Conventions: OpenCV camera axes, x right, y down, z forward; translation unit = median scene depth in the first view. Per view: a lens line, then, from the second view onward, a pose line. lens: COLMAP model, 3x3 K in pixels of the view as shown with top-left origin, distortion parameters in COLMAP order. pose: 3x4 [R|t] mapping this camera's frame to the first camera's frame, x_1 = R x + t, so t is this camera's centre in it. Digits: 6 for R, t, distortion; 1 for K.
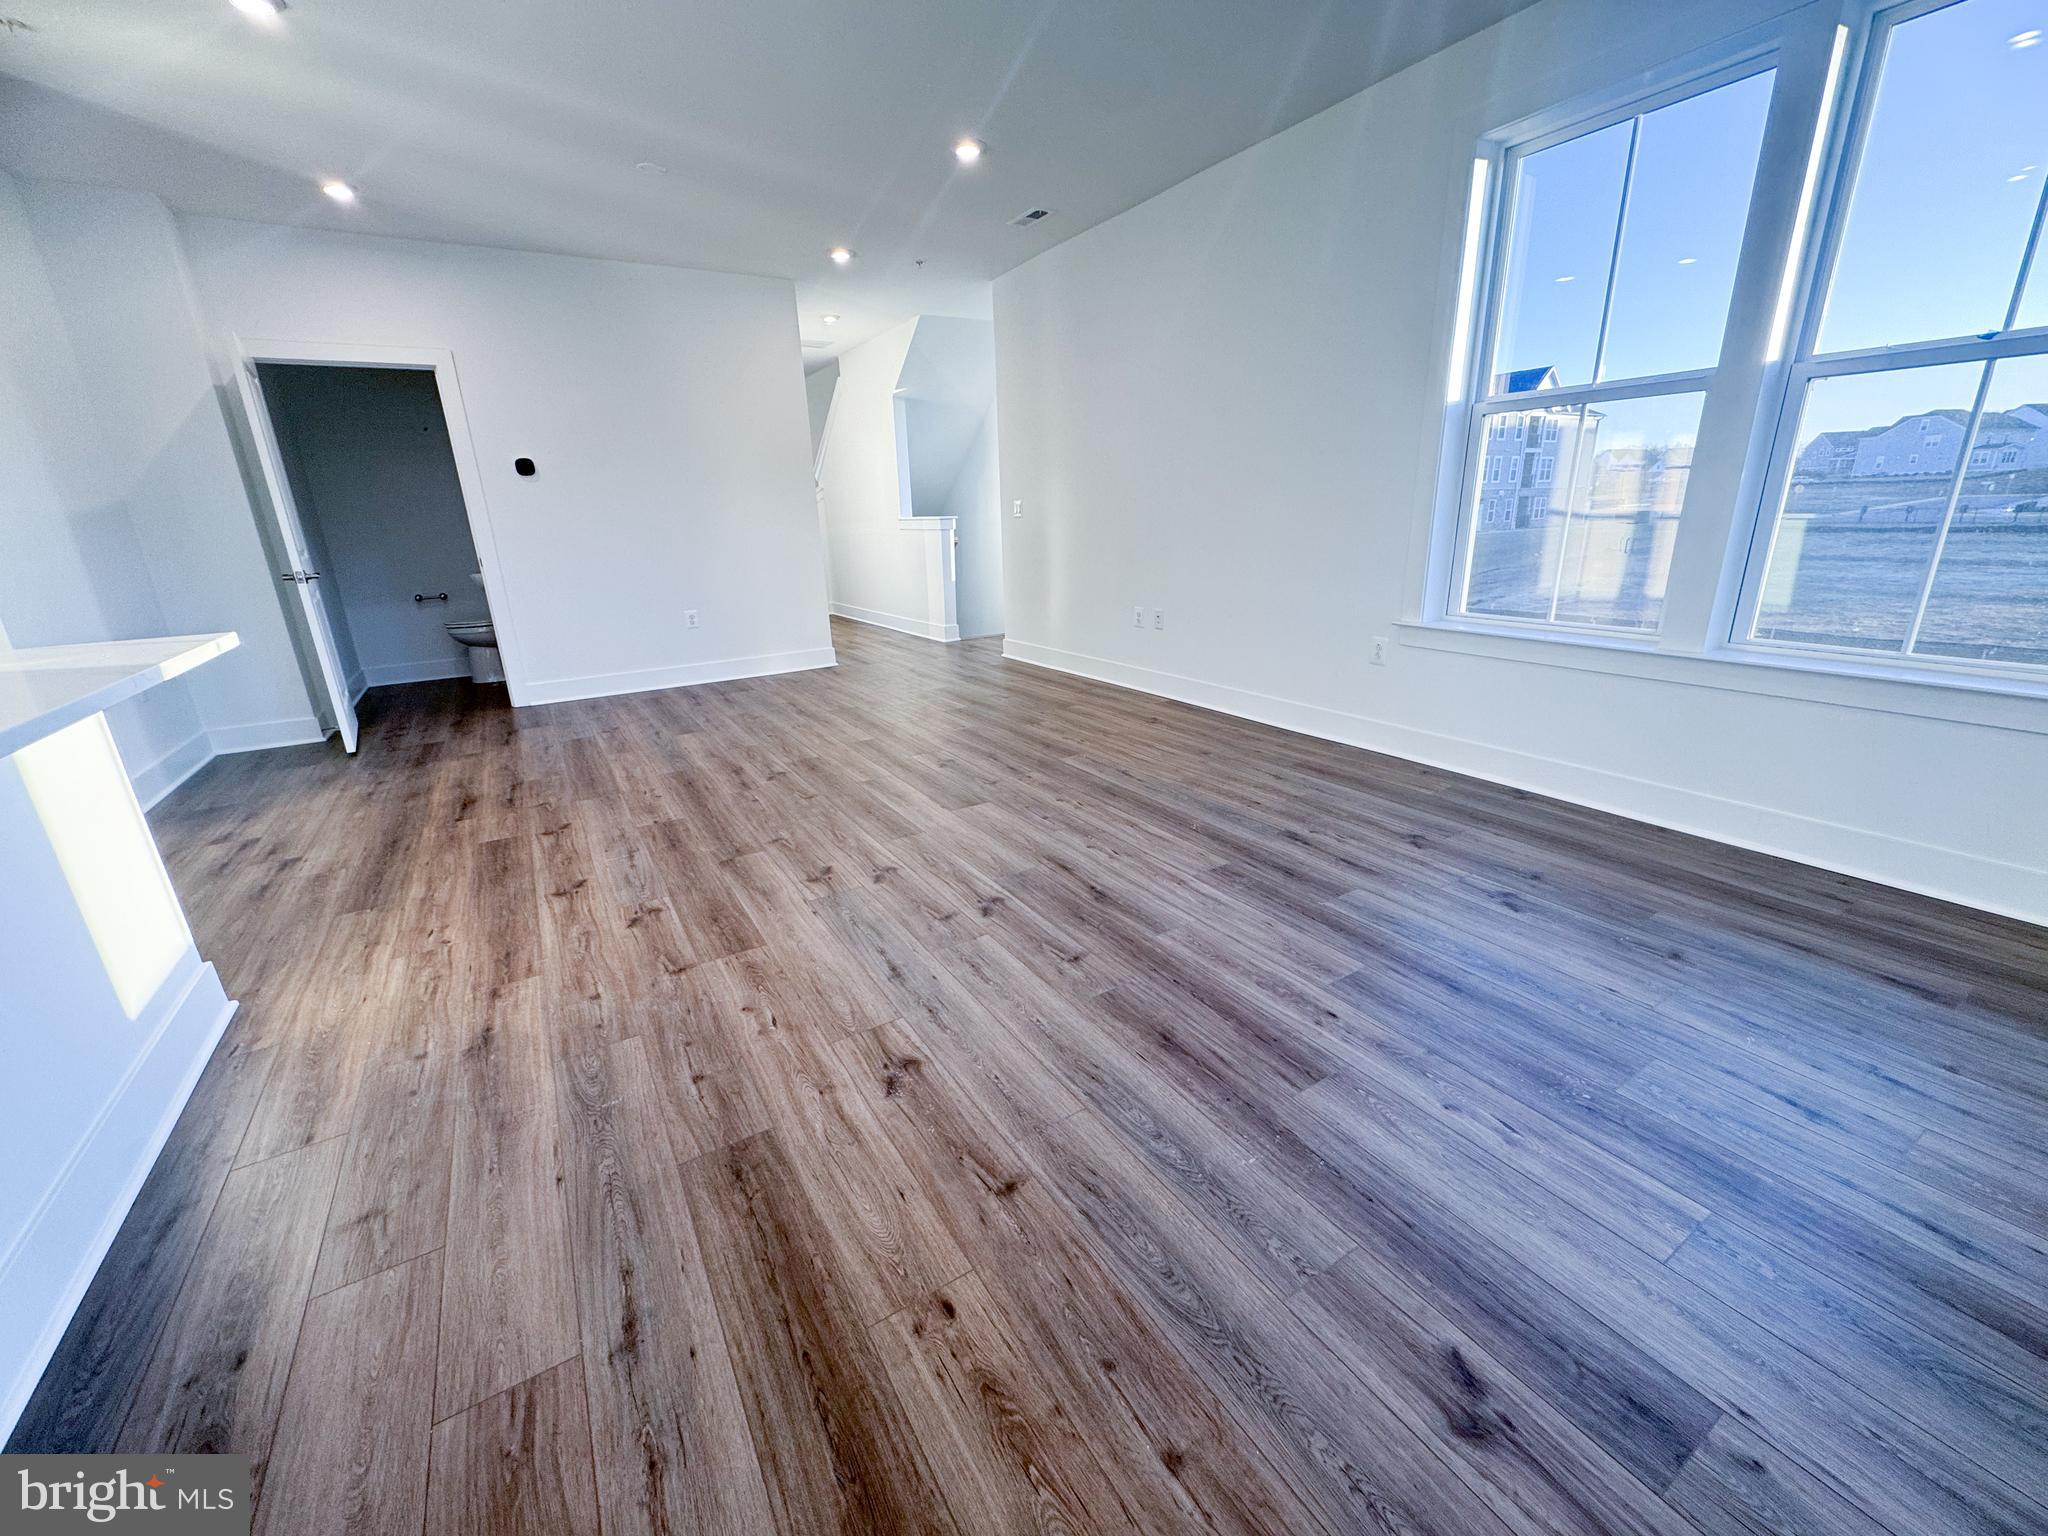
lens RADIAL K [[824.1, 0, 1024.0], [0, 824.1, 768.0], [0, 0, 1]] dist [-0.010225, 0.003914]
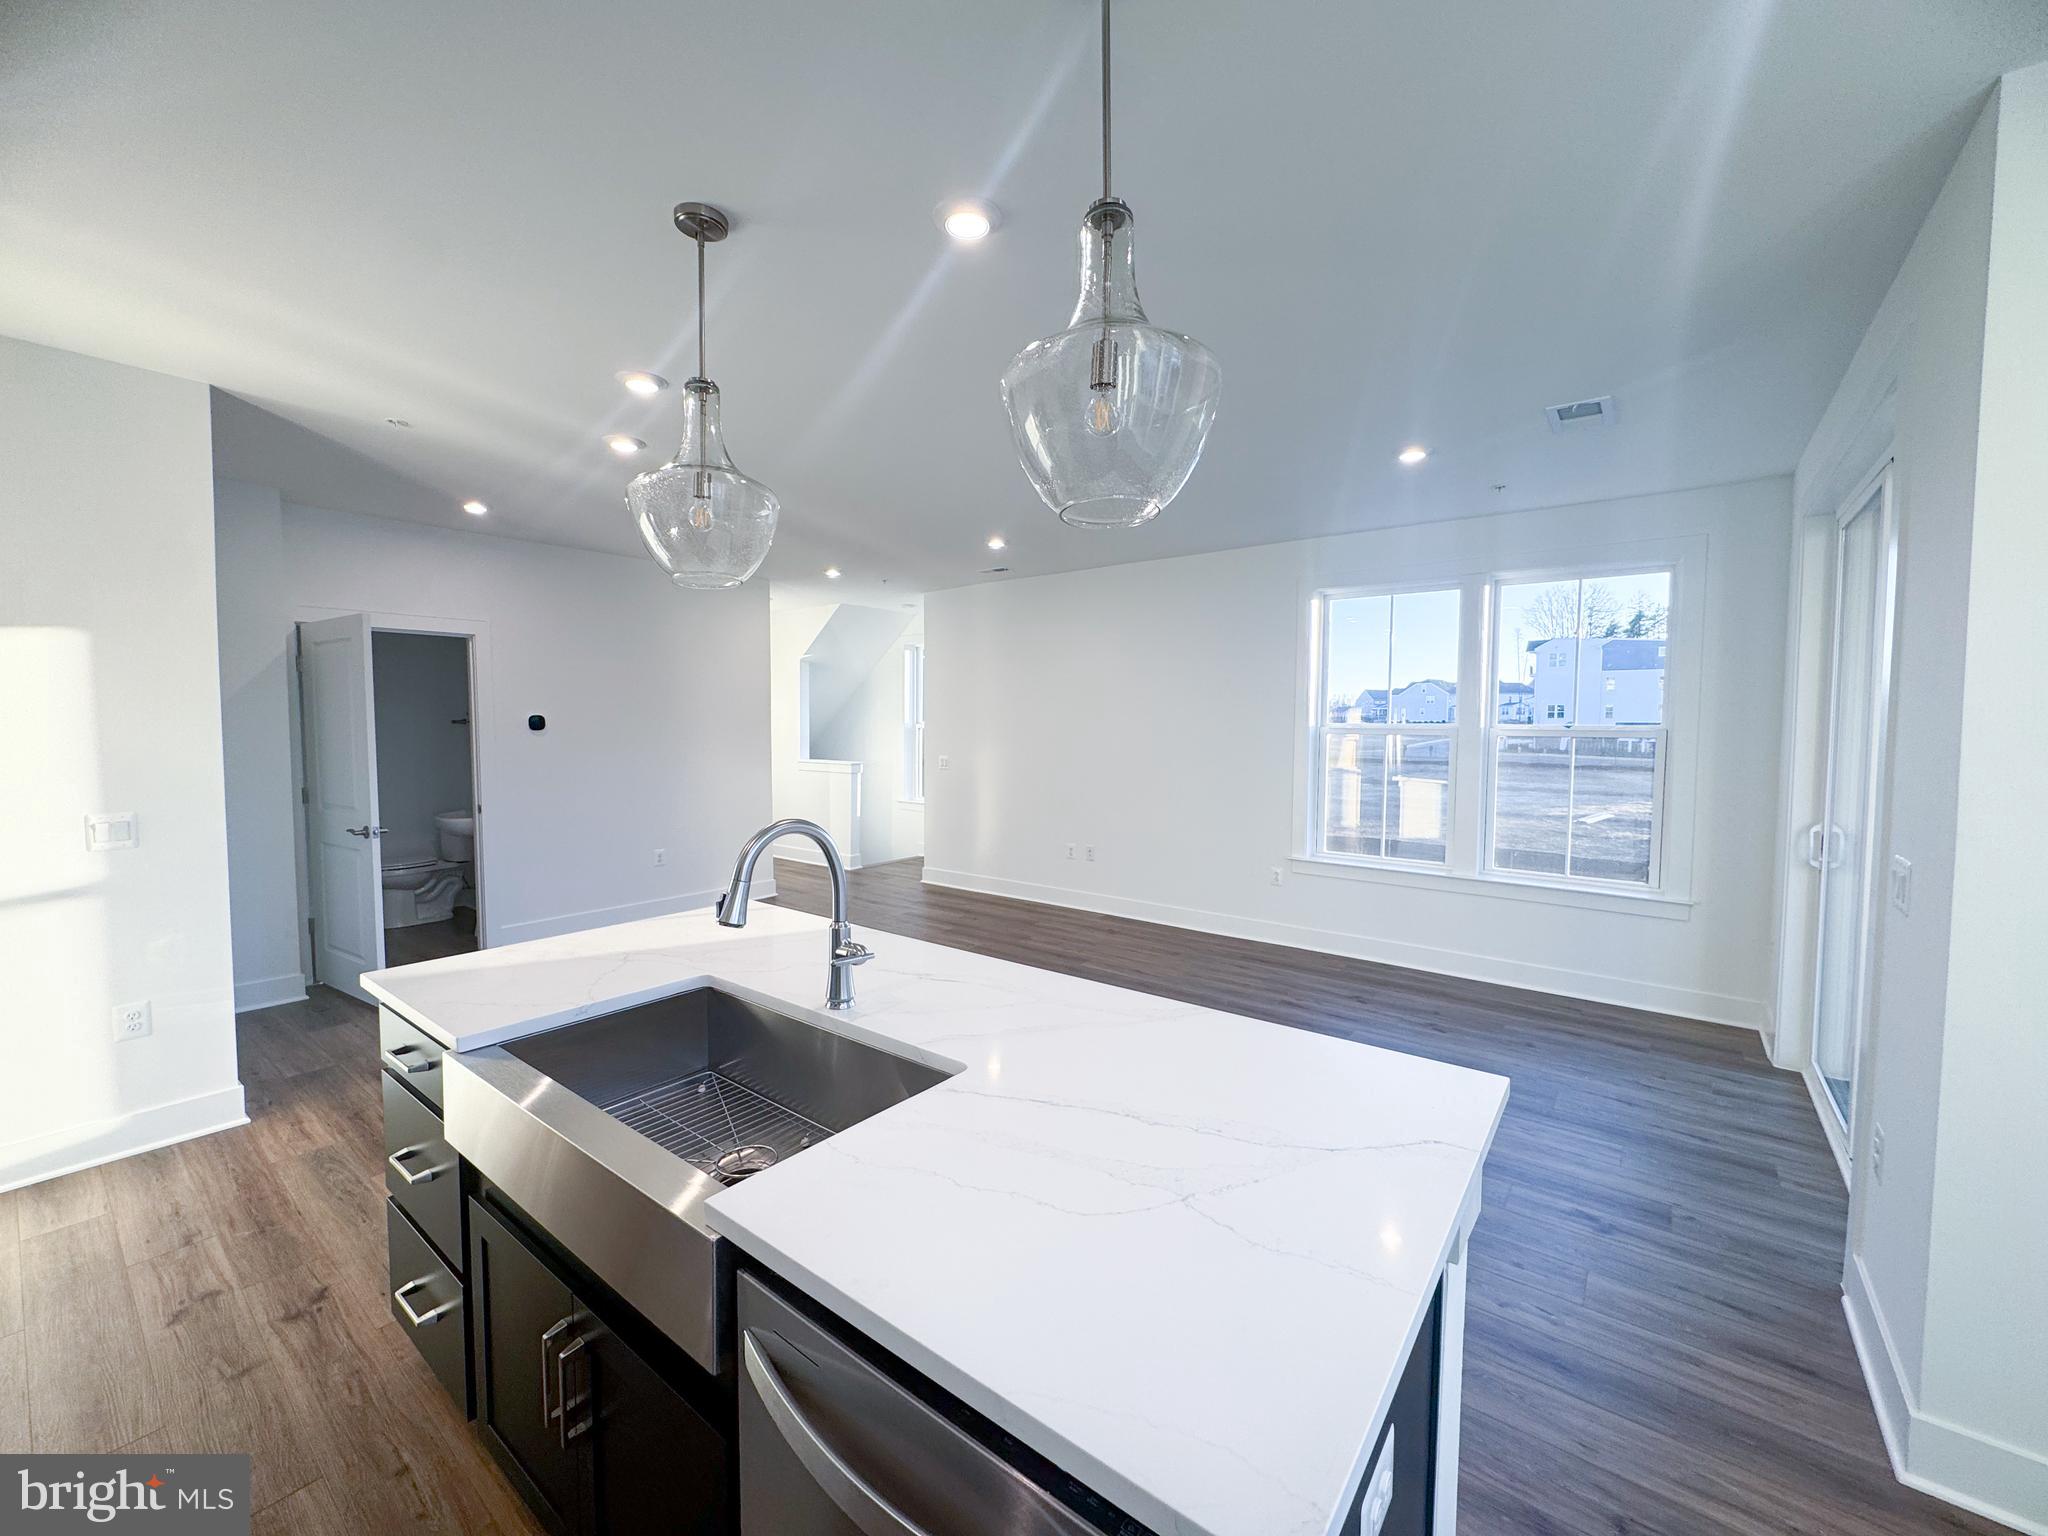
lens RADIAL K [[824.1, 0, 1024.0], [0, 824.1, 768.0], [0, 0, 1]] dist [-0.010225, 0.003914]
pose [[0.938018, 0.016785, 0.346179, -0.652387], [0.070180, 0.968937, -0.237142, -0.013022], [-0.339406, 0.246739, 0.907702, -0.316078]]
